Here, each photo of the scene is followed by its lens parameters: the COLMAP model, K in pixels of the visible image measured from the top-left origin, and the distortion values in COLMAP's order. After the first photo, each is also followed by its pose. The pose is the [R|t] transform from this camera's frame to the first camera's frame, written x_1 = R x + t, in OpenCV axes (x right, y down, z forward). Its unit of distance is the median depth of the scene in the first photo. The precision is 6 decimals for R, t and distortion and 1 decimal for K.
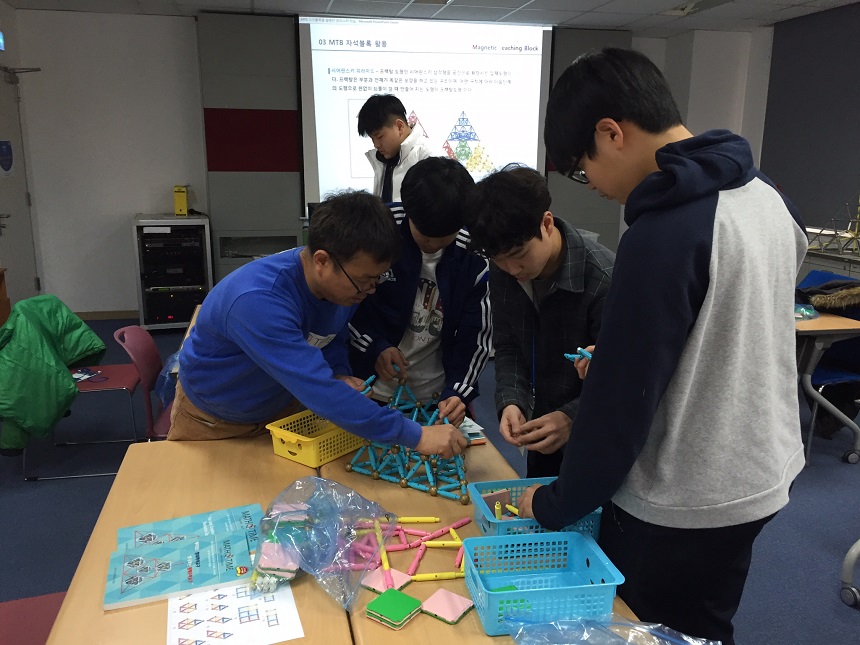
lens RADIAL K [[725.8, 0, 424.2], [0, 725.8, 327.5], [0, 0, 1]] dist [0.040885, -0.054851]
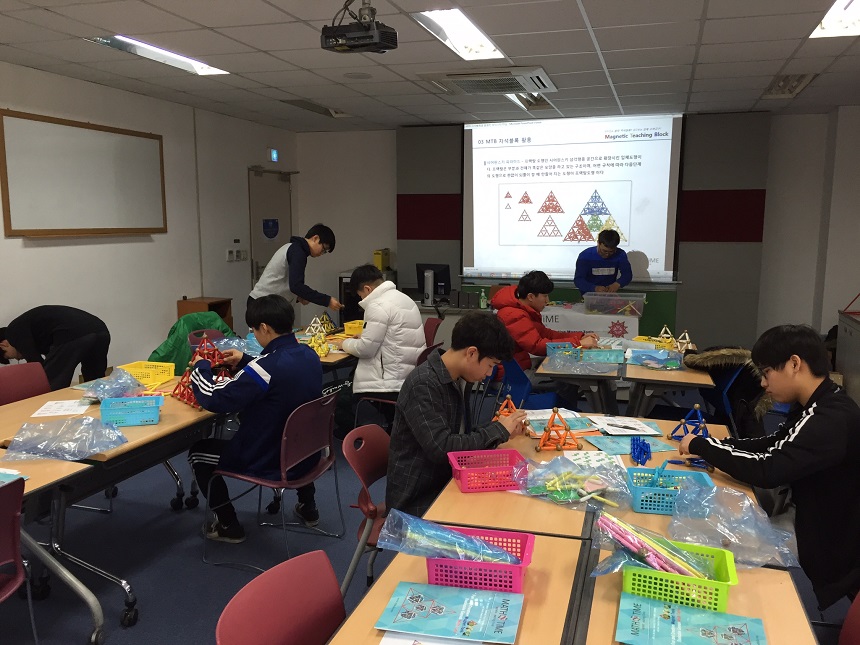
lens RADIAL K [[725.8, 0, 430.0], [0, 725.8, 322.5], [0, 0, 1]] dist [0.040885, -0.054851]
pose [[0.864276, 0.067513, -0.498467, 0.434787], [-0.110498, 0.992229, -0.057201, 0.010349], [0.490731, 0.104517, 0.865020, -0.123837]]
